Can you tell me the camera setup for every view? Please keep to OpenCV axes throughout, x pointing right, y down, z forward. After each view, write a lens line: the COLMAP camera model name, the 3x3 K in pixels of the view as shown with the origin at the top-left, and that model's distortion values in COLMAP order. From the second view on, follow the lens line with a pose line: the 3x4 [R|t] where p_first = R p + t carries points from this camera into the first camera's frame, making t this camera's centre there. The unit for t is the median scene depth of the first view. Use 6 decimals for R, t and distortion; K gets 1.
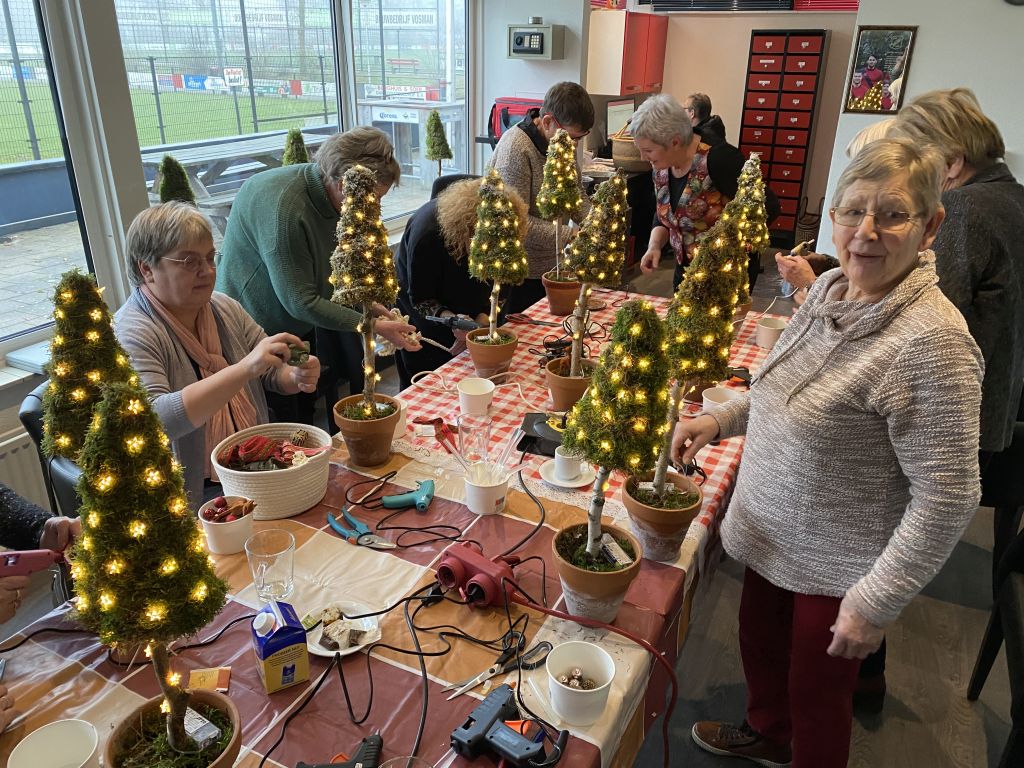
lens RADIAL K [[794.7, 0, 514.4], [0, 794.7, 381.3], [0, 0, 1]] dist [0.038707, -0.019340]
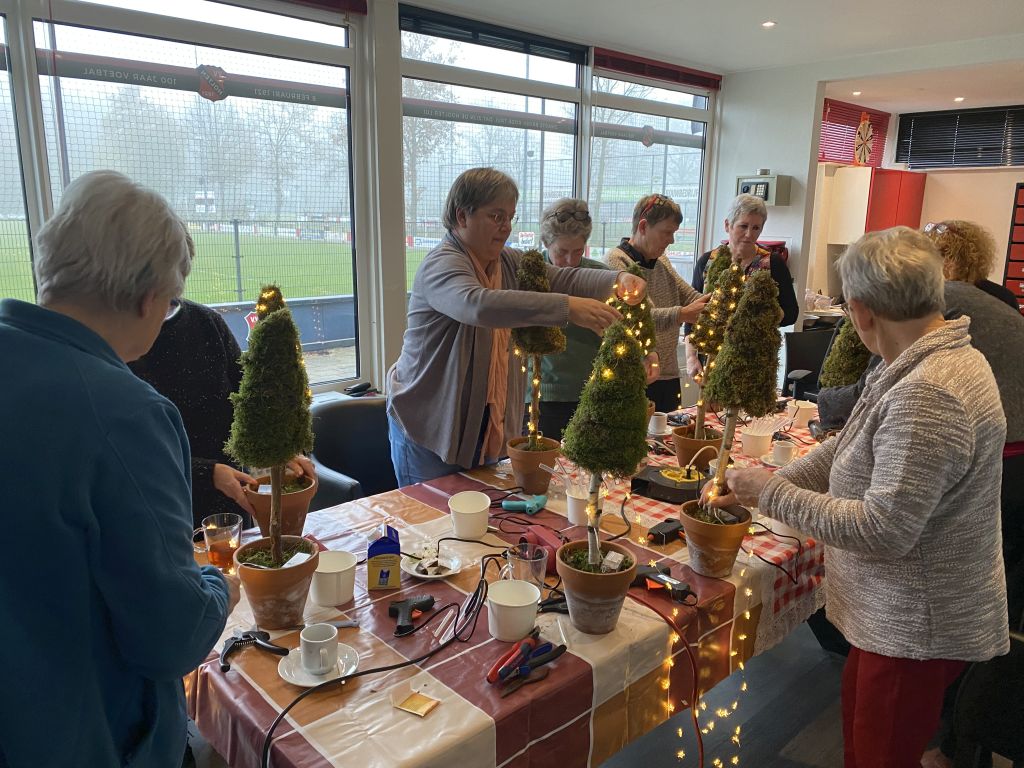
lens RADIAL K [[794.7, 0, 507.2], [0, 794.7, 383.2], [0, 0, 1]] dist [0.038707, -0.019340]
pose [[0.936997, 0.072362, -0.341761, 0.223824], [-0.137513, 0.975729, -0.170422, 0.158677], [0.321134, 0.206681, 0.924206, -0.156657]]
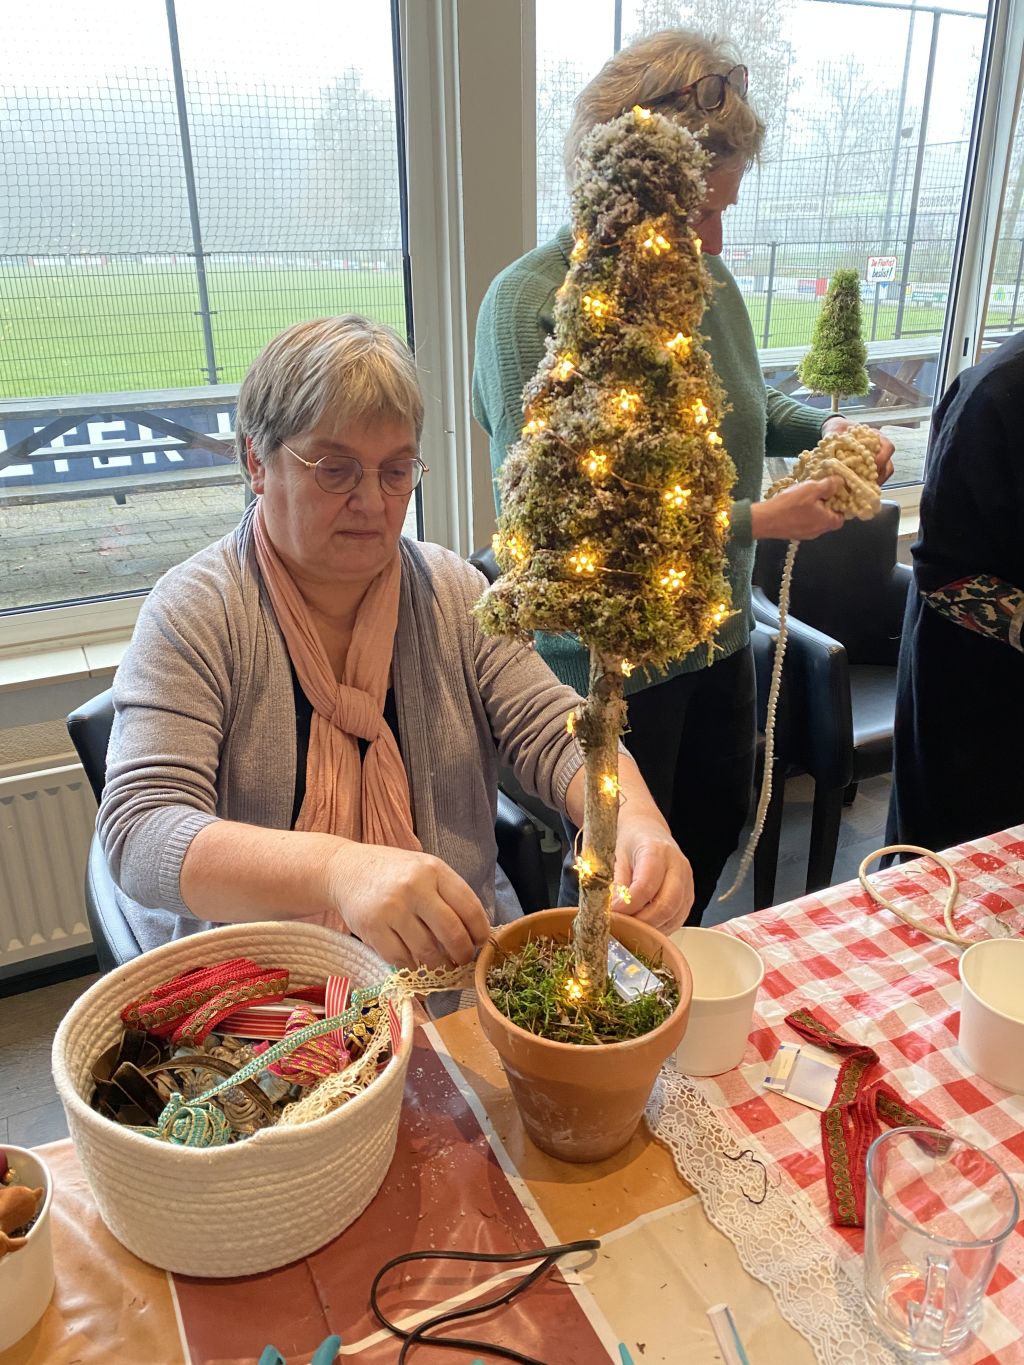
lens RADIAL K [[1059.3, 0, 505.5], [0, 1059.3, 682.7], [0, 0, 1]] dist [0.038707, -0.019340]
pose [[0.792687, 0.204882, -0.574170, 0.002014], [-0.210553, 0.975888, 0.057543, -0.084831], [0.572115, 0.075280, 0.816711, 0.581520]]
